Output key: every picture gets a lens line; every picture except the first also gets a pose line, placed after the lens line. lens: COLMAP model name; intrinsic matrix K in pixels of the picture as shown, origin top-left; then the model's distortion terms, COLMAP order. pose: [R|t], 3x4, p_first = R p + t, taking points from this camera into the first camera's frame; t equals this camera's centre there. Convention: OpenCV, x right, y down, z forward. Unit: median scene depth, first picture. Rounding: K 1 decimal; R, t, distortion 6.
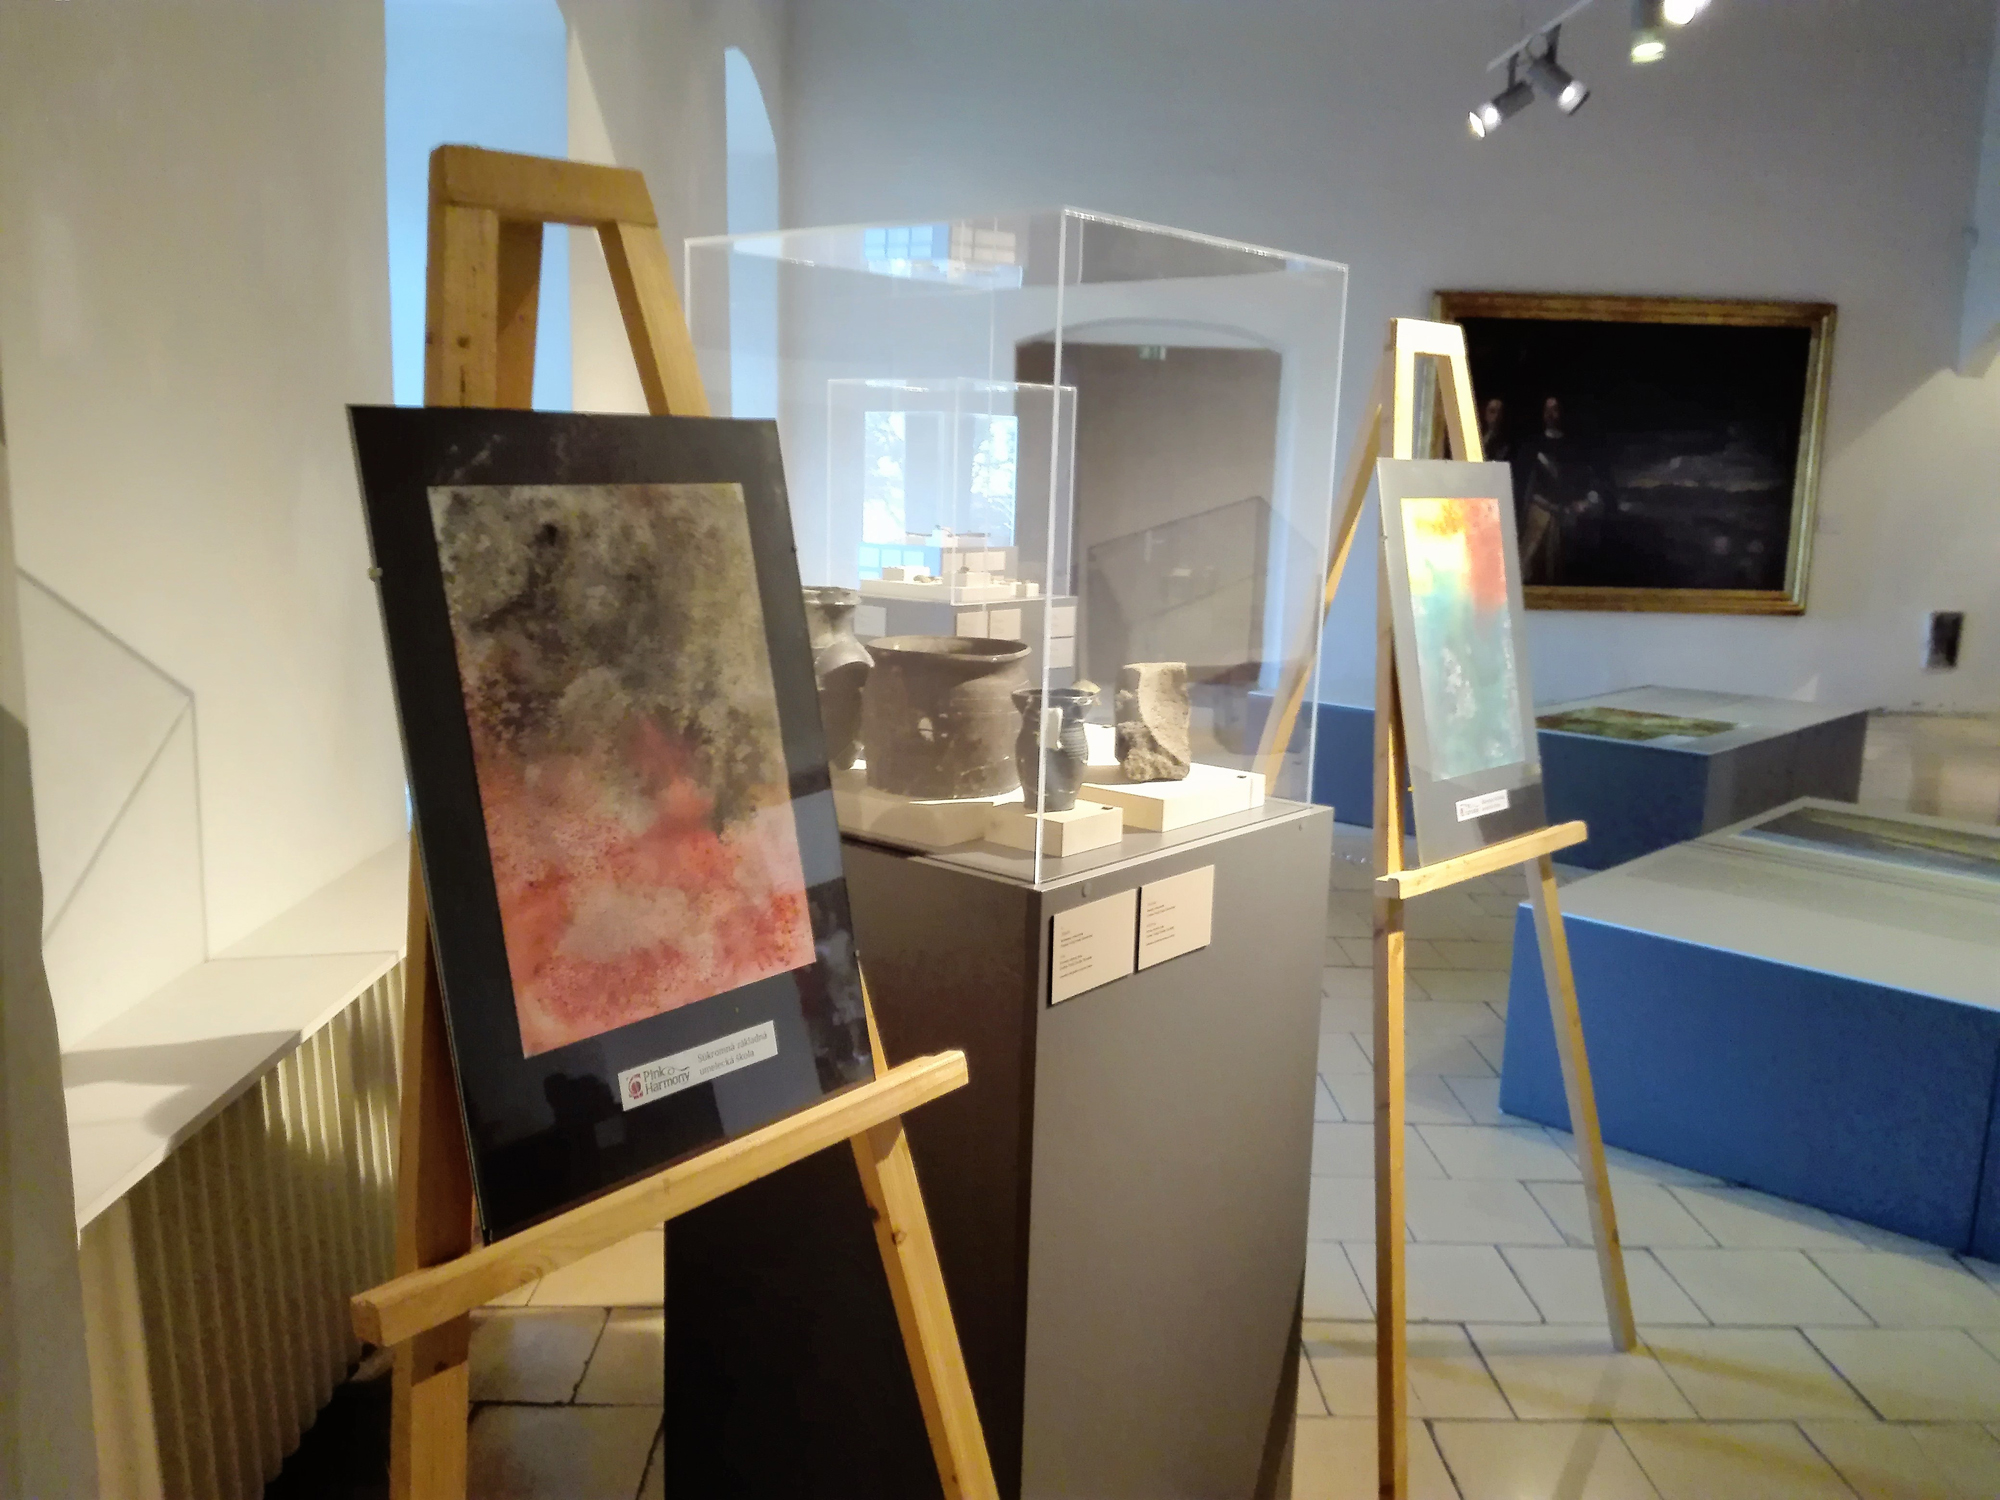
lens RADIAL K [[1669.0, 0, 1000.0], [0, 1669.0, 750.0], [0, 0, 1]] dist [0.146981, -0.297190]
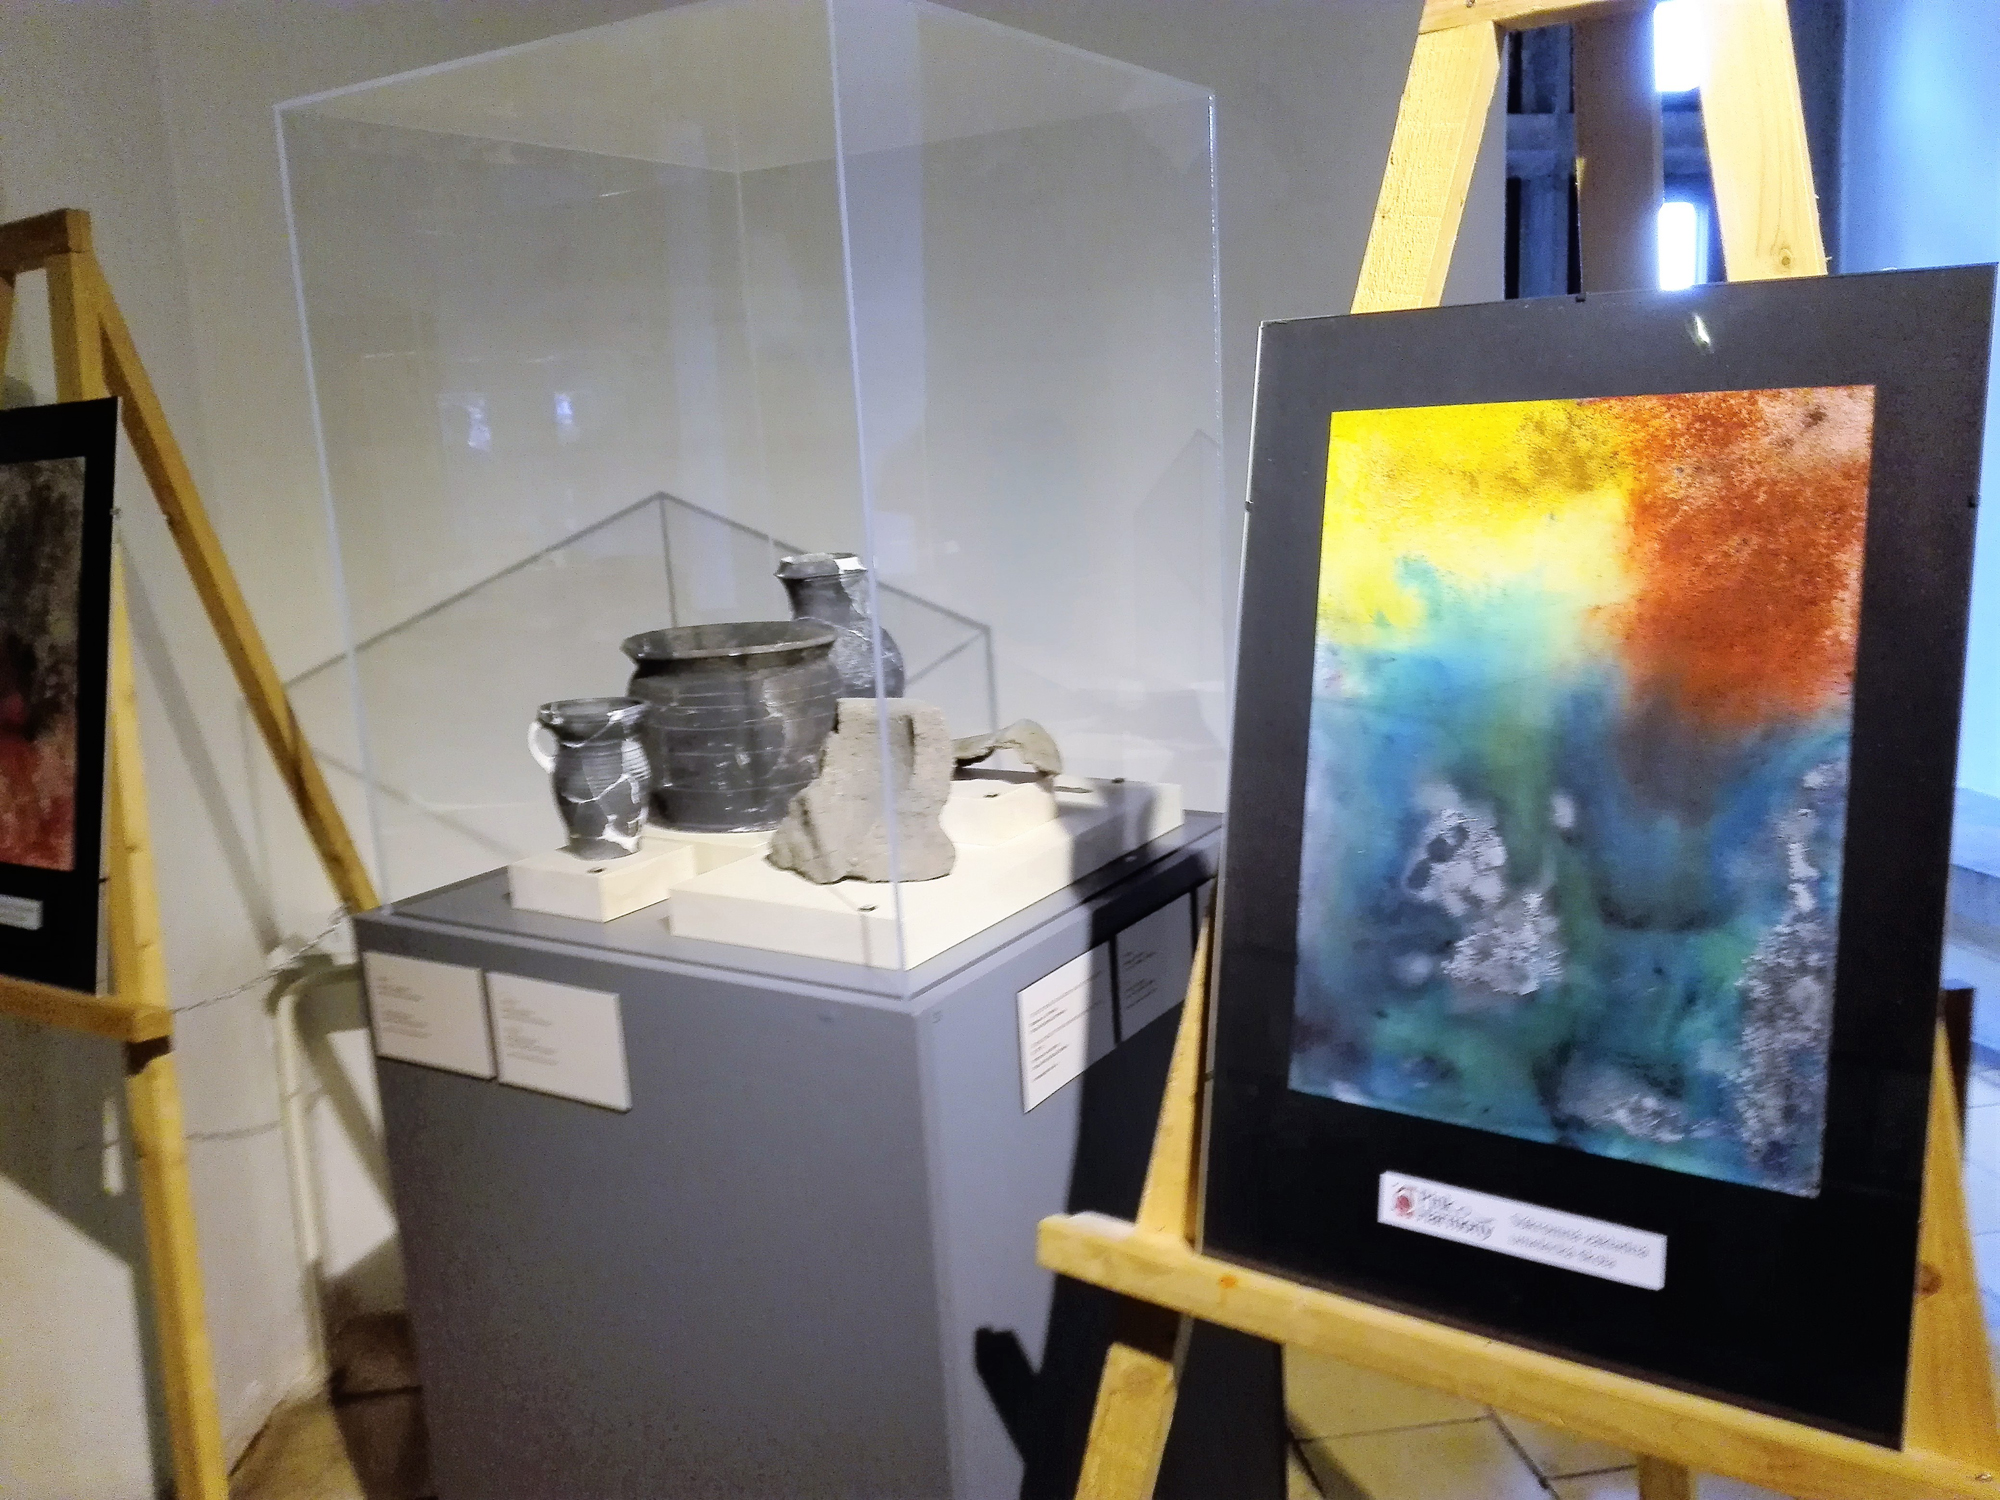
lens RADIAL K [[1669.0, 0, 1000.0], [0, 1669.0, 750.0], [0, 0, 1]] dist [0.146981, -0.297190]
pose [[0.125032, 0.136523, -0.982715, 0.635145], [-0.131043, 0.984082, 0.120041, -0.102979], [0.983461, 0.113769, 0.140932, 0.838304]]
